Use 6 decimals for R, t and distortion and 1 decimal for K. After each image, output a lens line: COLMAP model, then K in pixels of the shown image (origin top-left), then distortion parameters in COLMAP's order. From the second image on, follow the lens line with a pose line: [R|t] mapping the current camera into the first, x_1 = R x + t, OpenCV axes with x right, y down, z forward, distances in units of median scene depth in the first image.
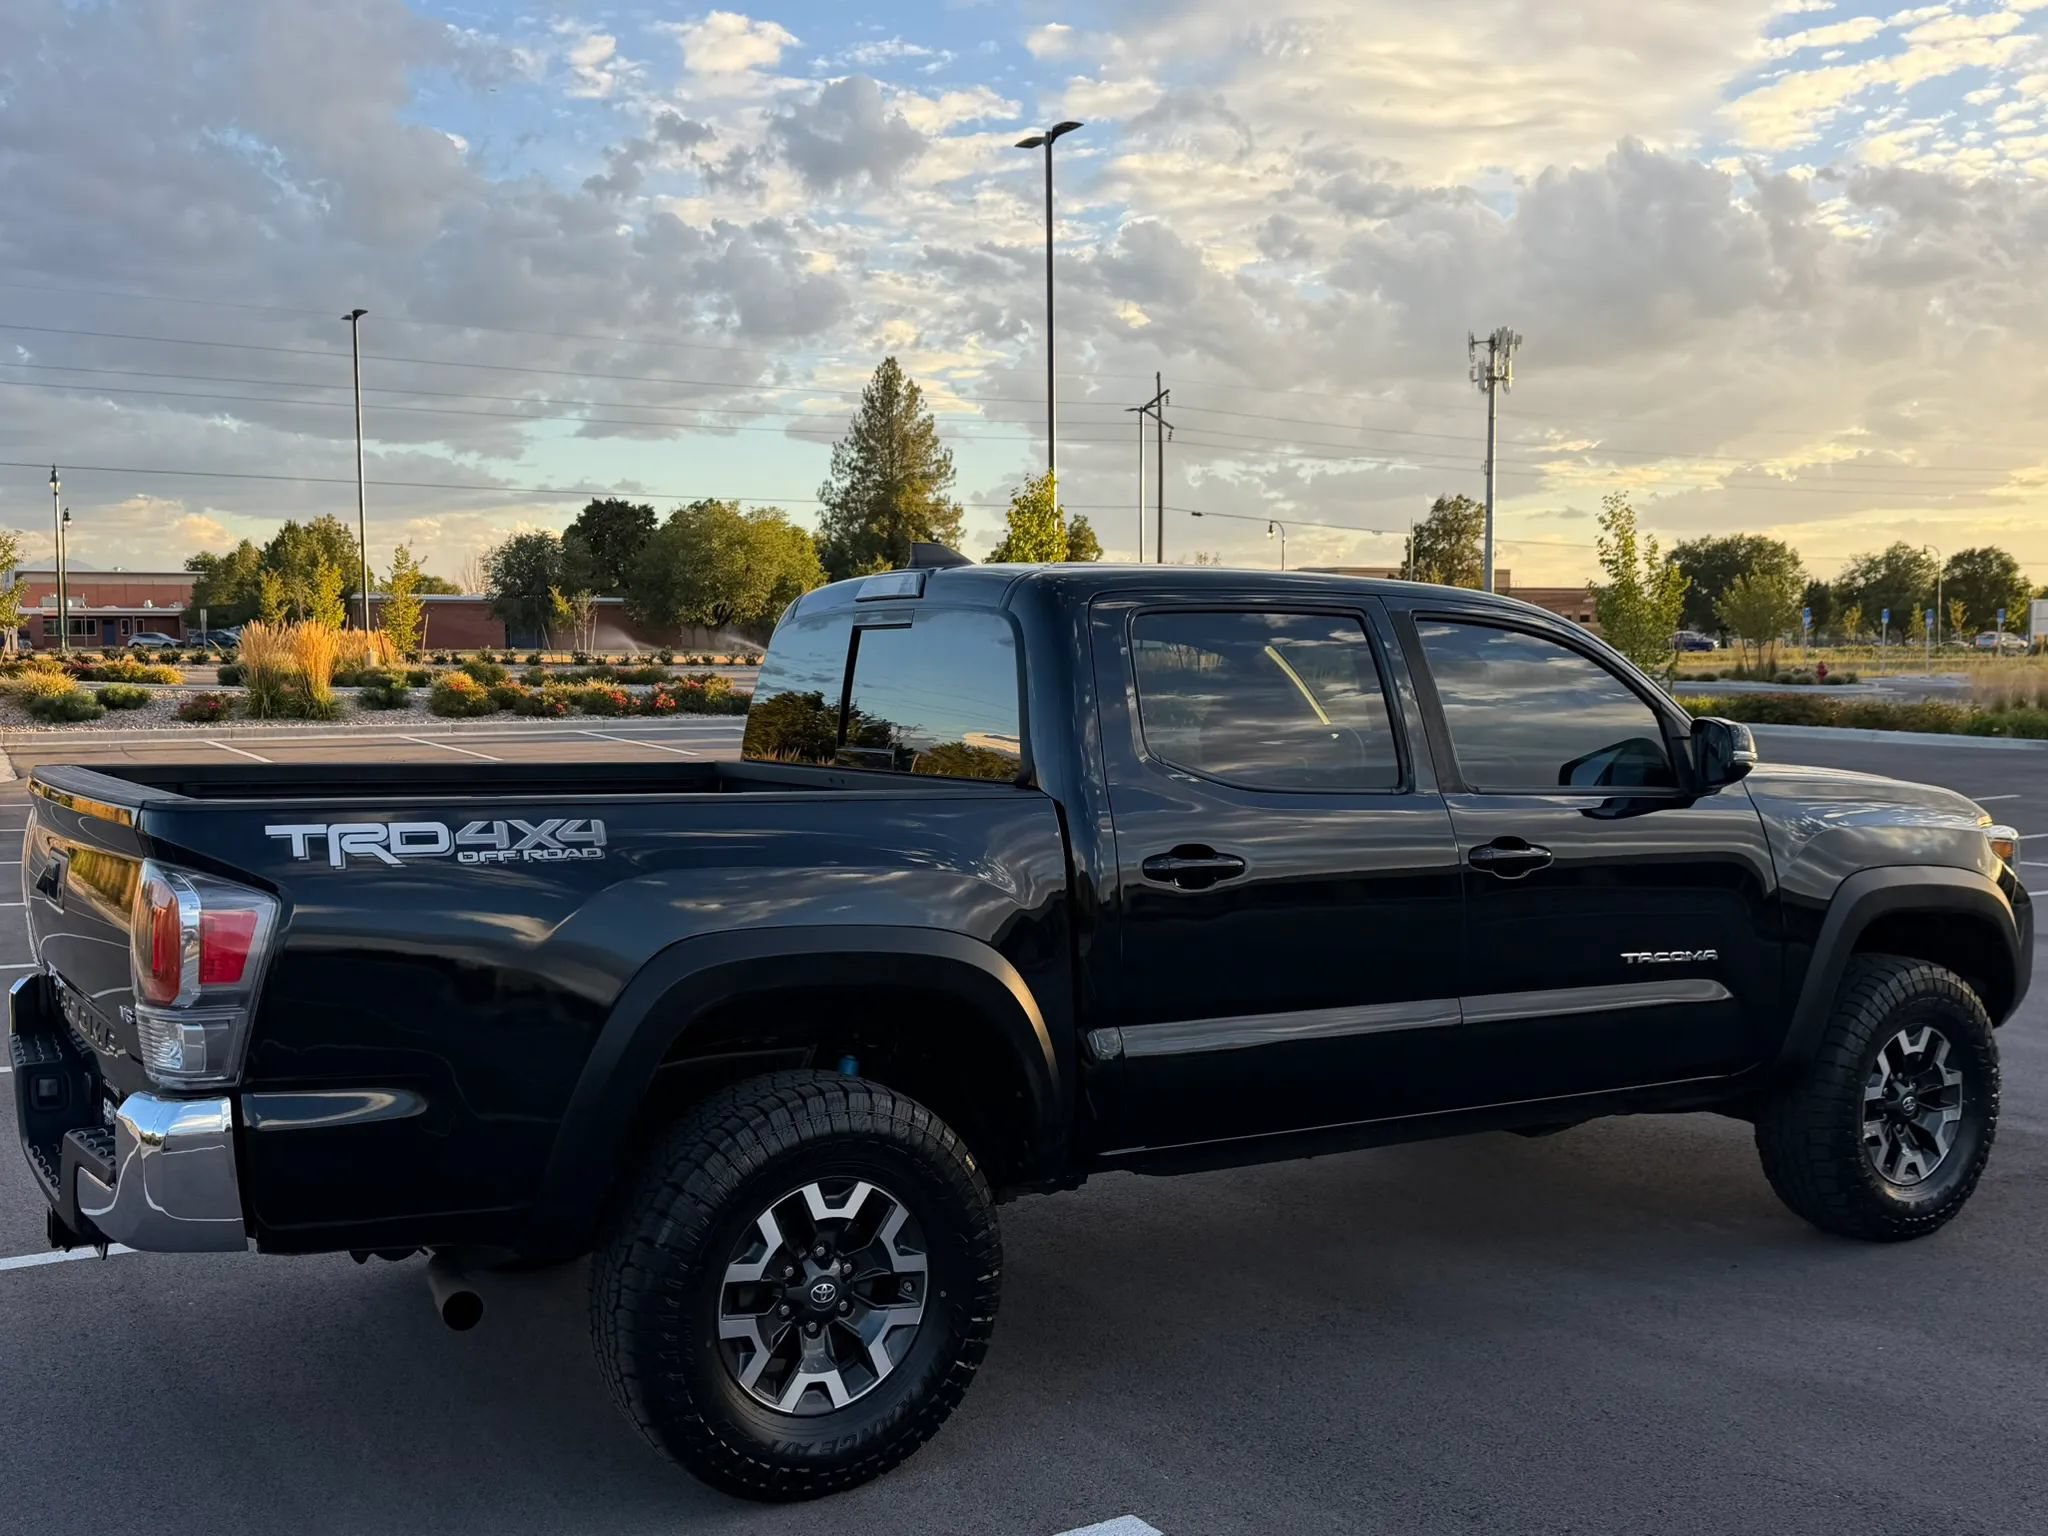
lens RADIAL K [[2007.8, 0, 1037.4], [0, 2007.8, 782.0], [0, 0, 1]] dist [0.200706, -0.437276]
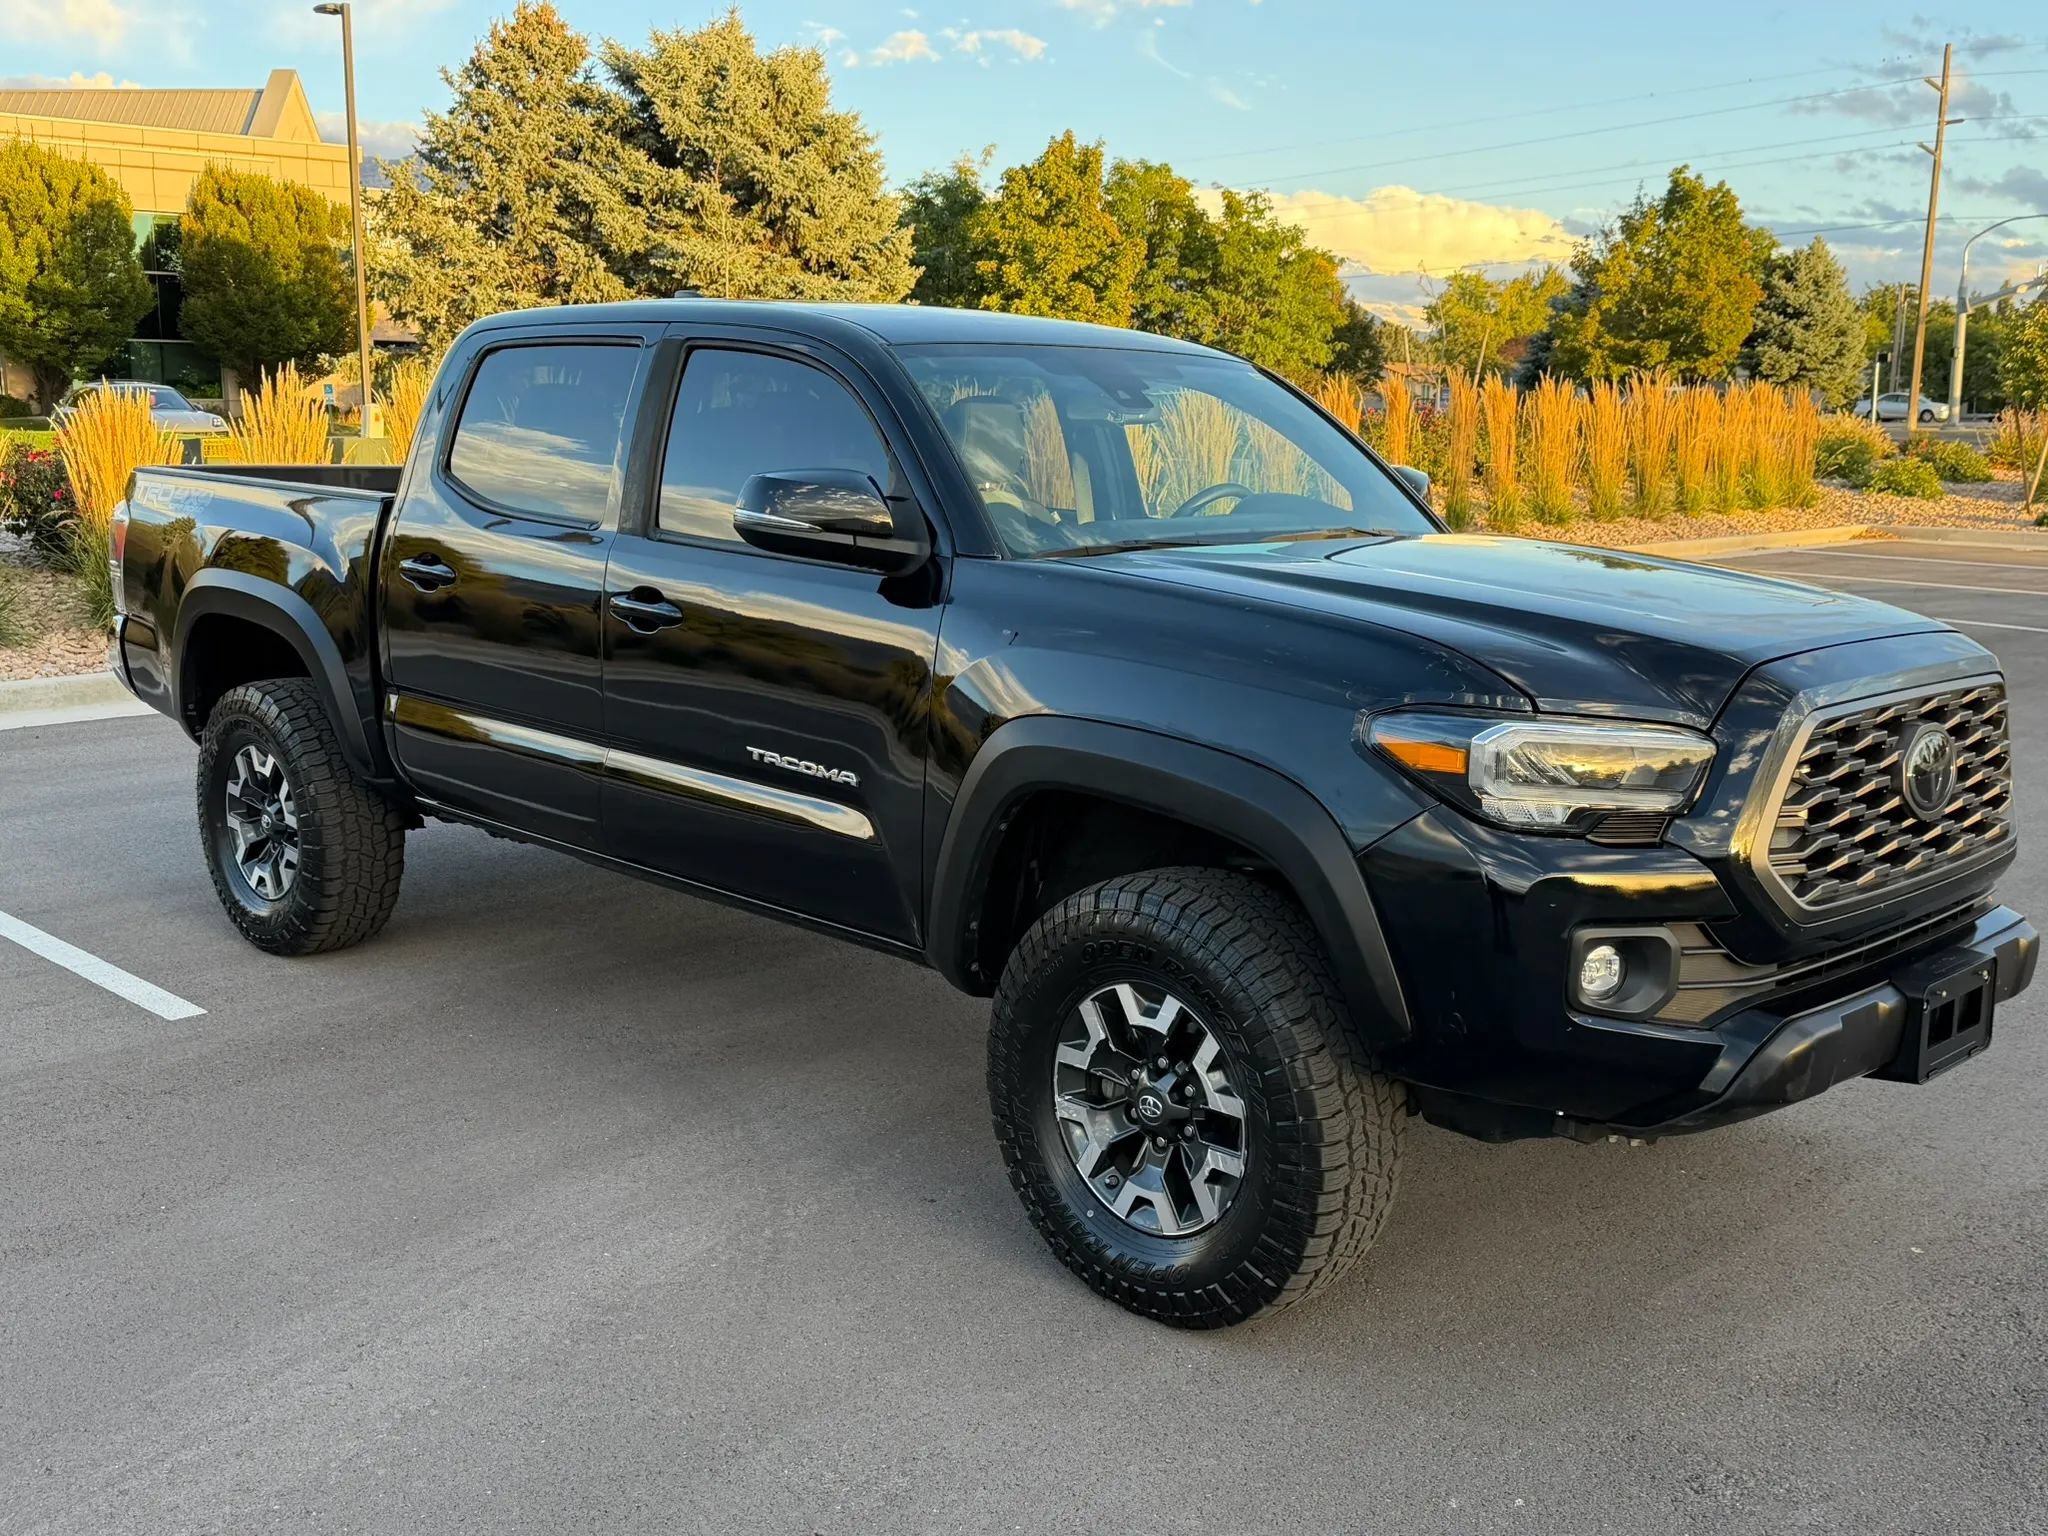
lens RADIAL K [[2007.8, 0, 1037.4], [0, 2007.8, 782.0], [0, 0, 1]] dist [0.200706, -0.437276]
pose [[0.227932, 0.173112, -0.958165, 0.166725], [-0.069276, 0.984457, 0.161382, -0.006747], [0.971209, 0.029594, 0.236382, 0.136328]]
